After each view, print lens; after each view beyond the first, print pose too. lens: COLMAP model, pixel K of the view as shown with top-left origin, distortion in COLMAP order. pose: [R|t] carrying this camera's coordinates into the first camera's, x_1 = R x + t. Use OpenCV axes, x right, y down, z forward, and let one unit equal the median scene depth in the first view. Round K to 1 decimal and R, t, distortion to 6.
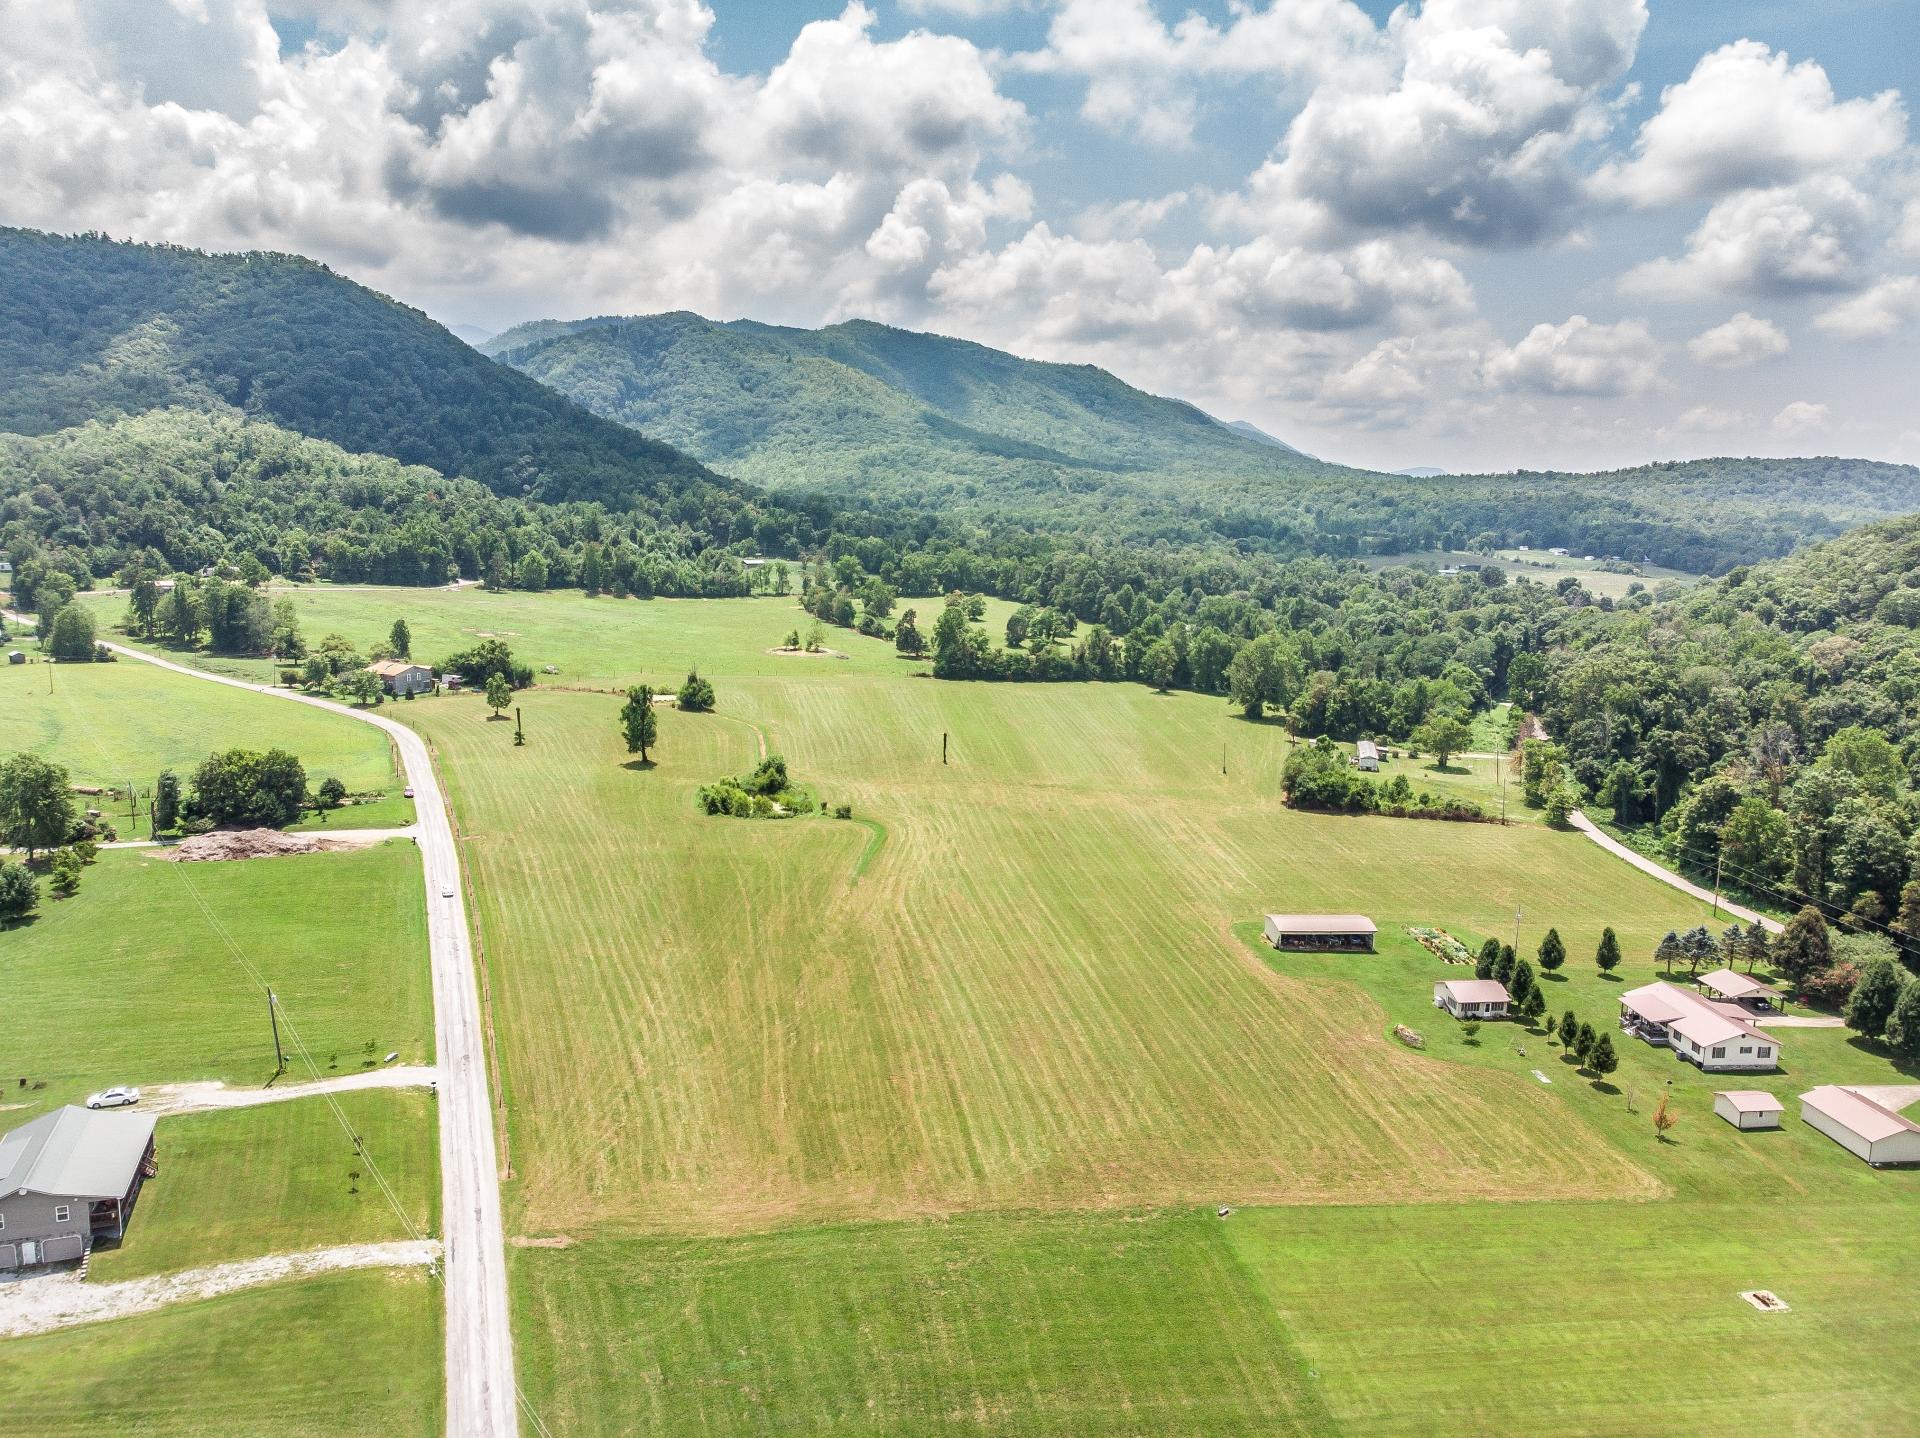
lens RADIAL K [[1406.0, 0, 956.5], [0, 1406.0, 722.1], [0, 0, 1]] dist [0.001219, 0.001173]
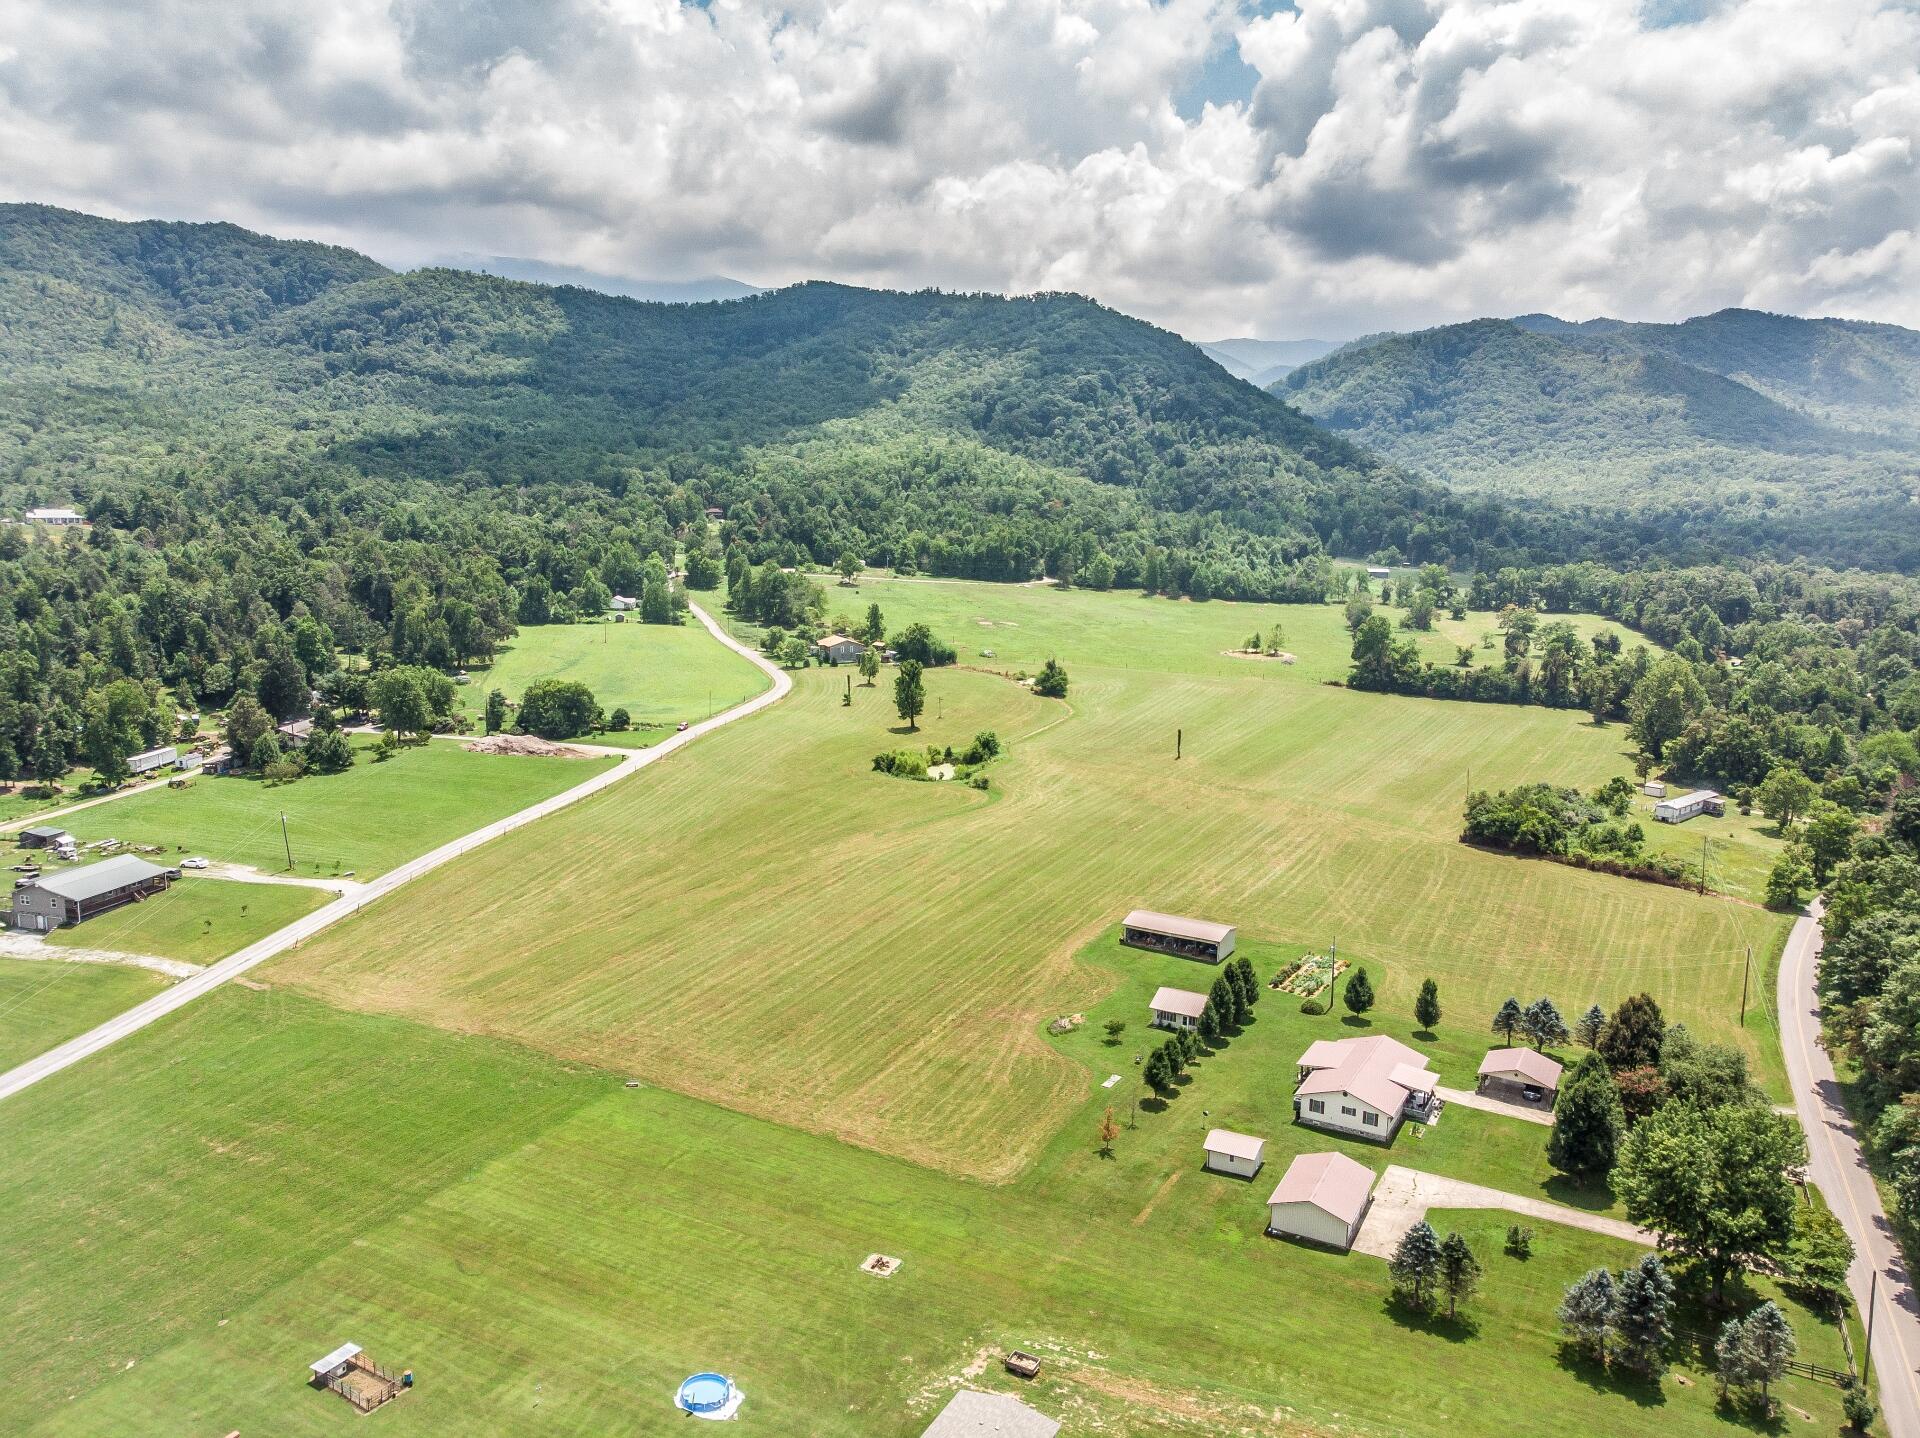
lens RADIAL K [[1406.6, 0, 950.4], [0, 1406.6, 735.0], [0, 0, 1]] dist [0.012456, 0.001378]
pose [[0.823343, 0.092129, -0.560016, 0.222492], [-0.092758, 0.995313, 0.027366, -0.000292], [0.559912, 0.029414, 0.828030, 0.033984]]
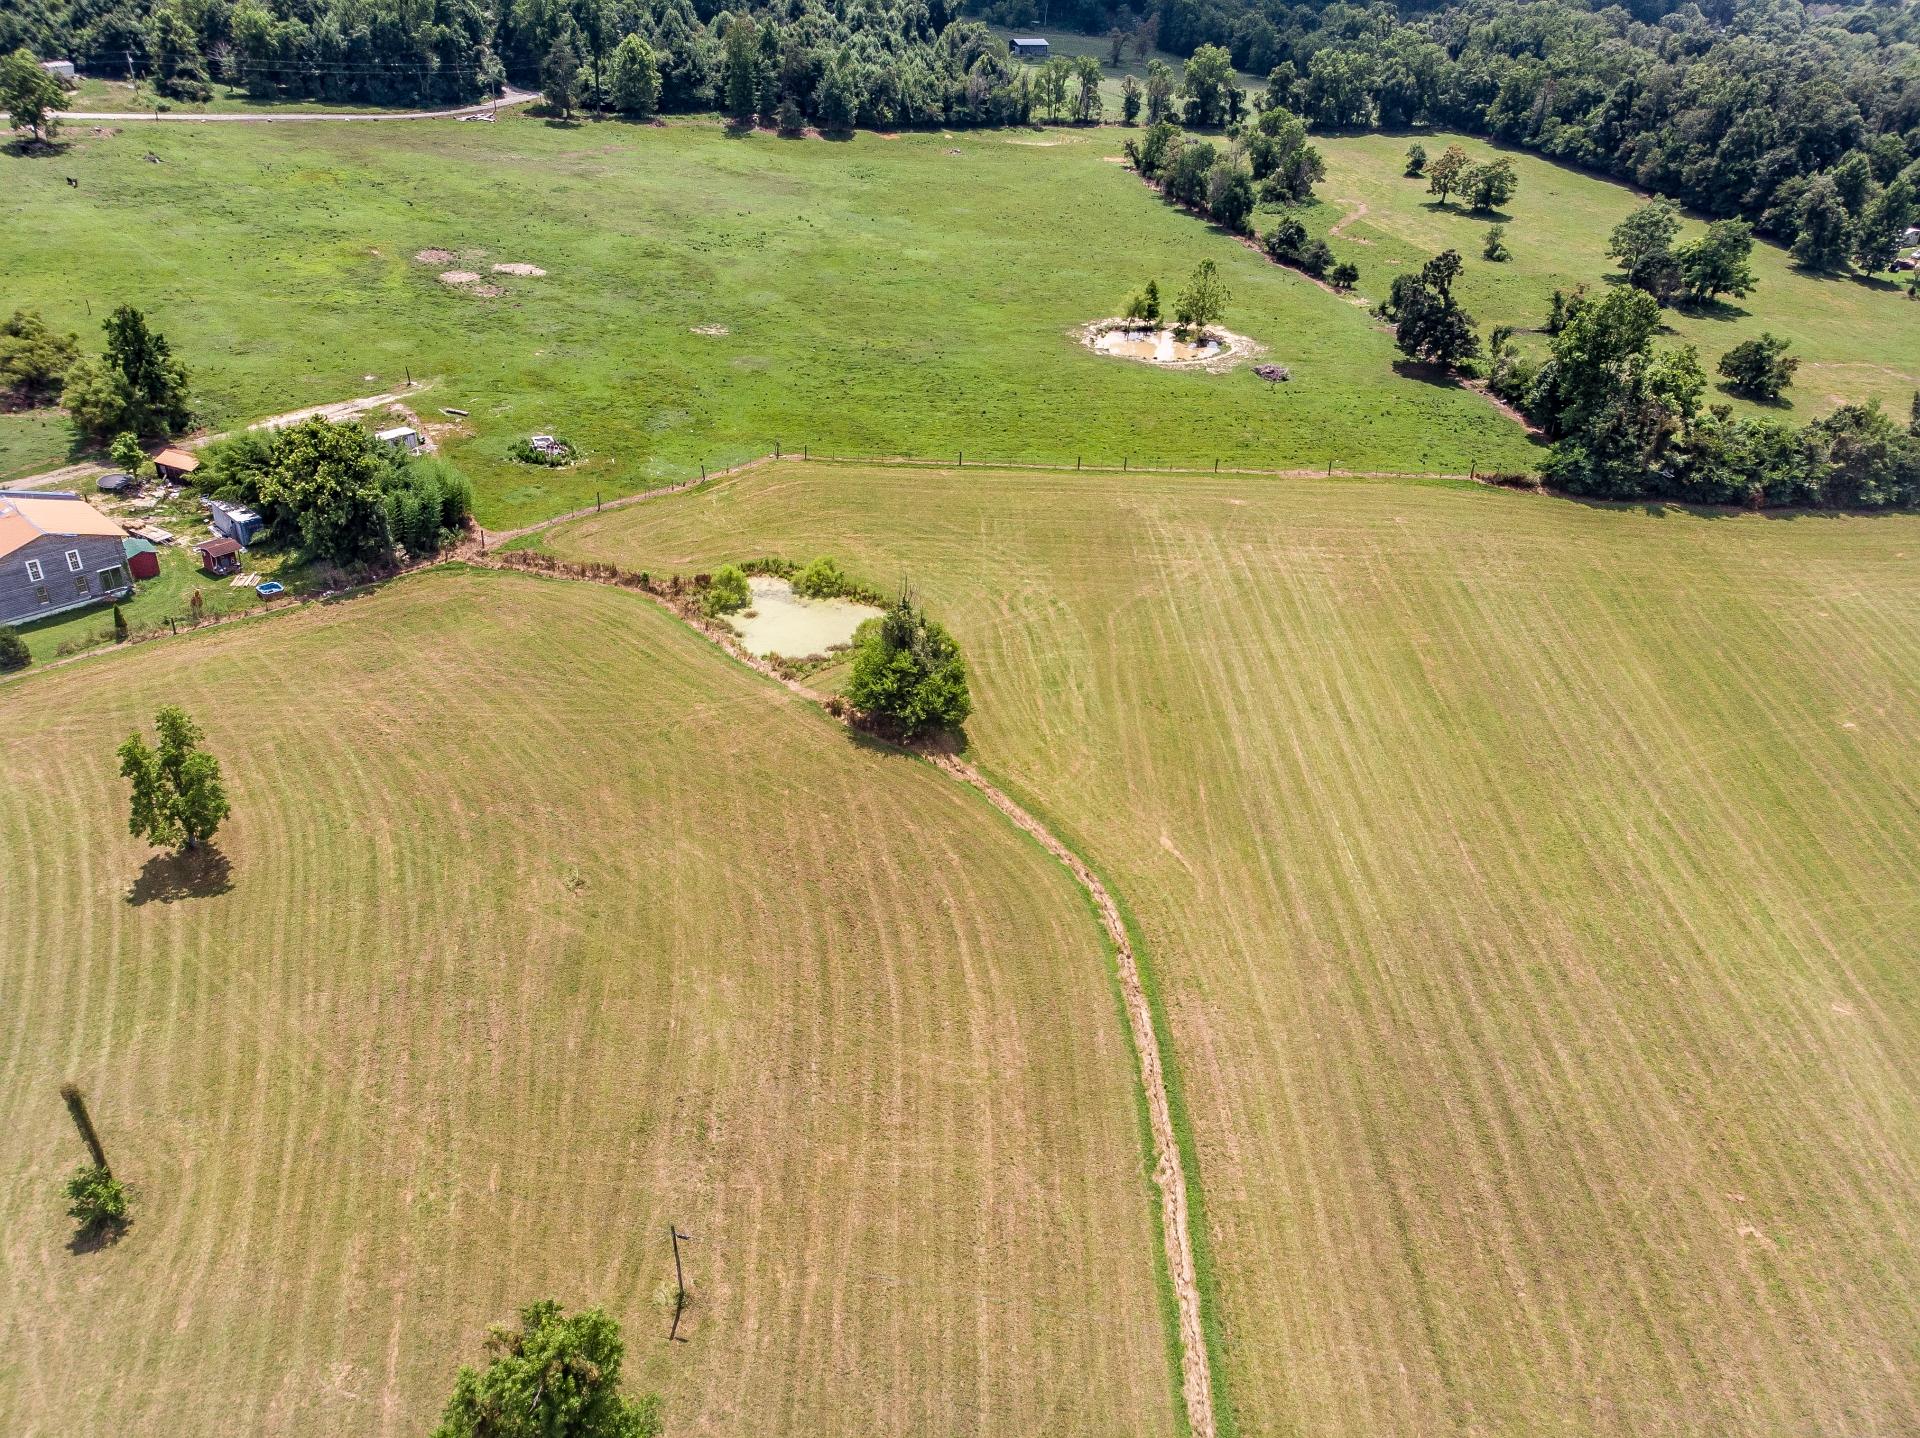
lens RADIAL K [[1449.6, 0, 948.5], [0, 1449.6, 663.0], [0, 0, 1]] dist [0.002644, 0.030053]
pose [[0.984406, 0.091793, -0.150063, -0.079543], [-0.039624, 0.946843, 0.319246, -0.076790], [0.171391, -0.308322, 0.935715, 0.433326]]
